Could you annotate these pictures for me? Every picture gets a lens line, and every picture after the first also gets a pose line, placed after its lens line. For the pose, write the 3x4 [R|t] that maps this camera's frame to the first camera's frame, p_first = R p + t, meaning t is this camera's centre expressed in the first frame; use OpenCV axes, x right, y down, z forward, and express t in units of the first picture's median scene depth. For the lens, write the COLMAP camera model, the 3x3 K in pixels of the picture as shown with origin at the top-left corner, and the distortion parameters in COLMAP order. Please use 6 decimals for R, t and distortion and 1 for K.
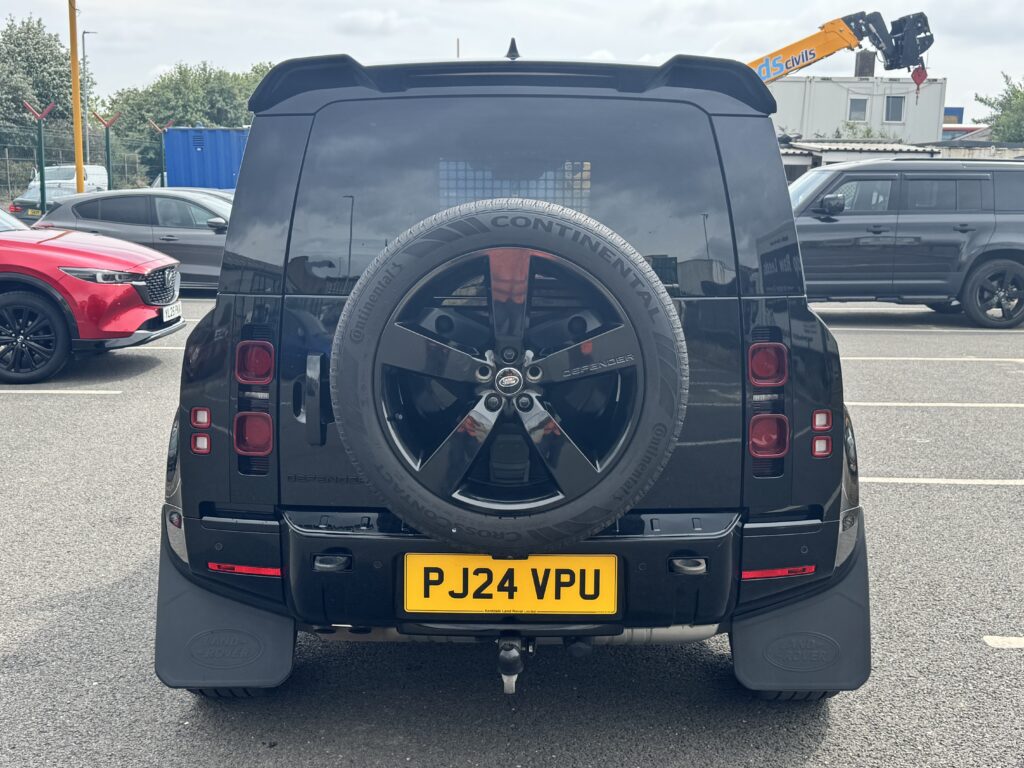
lens RADIAL K [[1227.2, 0, 512.0], [0, 1227.2, 384.0], [0, 0, 1]] dist [0.151659, -0.336562]
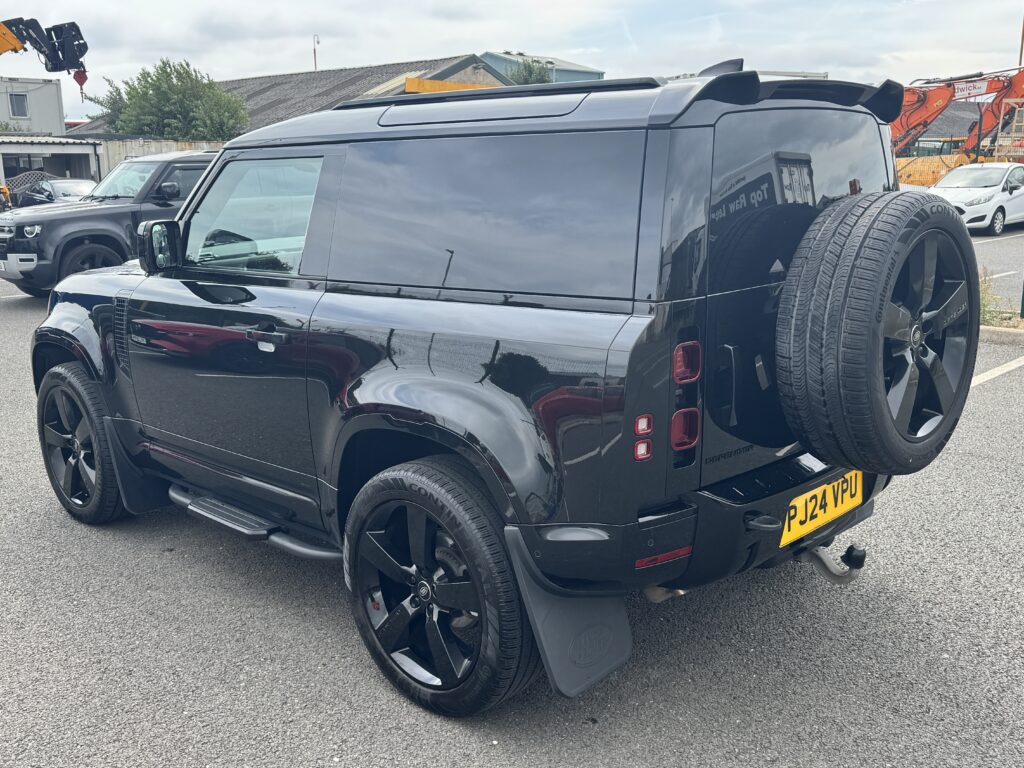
lens RADIAL K [[1004.9, 0, 512.0], [0, 1004.9, 384.0], [0, 0, 1]] dist [0.013526, 0.016272]
pose [[0.700333, -0.184356, 0.689599, -0.195008], [0.148334, 0.982571, 0.112035, -0.025207], [-0.698234, 0.023829, 0.715473, 0.104367]]
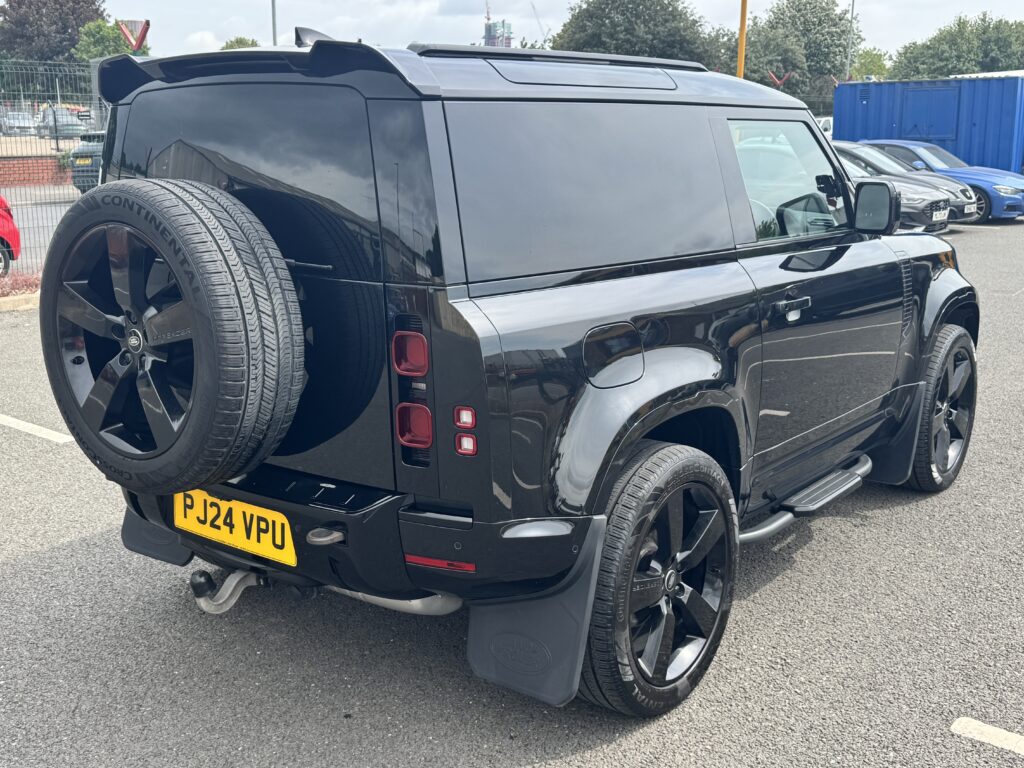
lens RADIAL K [[1112.7, 0, 512.0], [0, 1112.7, 384.0], [0, 0, 1]] dist [0.142318, -0.308736]
pose [[0.794903, 0.126981, -0.593300, 0.171738], [-0.091013, 0.991745, 0.090319, -0.016920], [0.599871, -0.017797, 0.799899, 0.071371]]
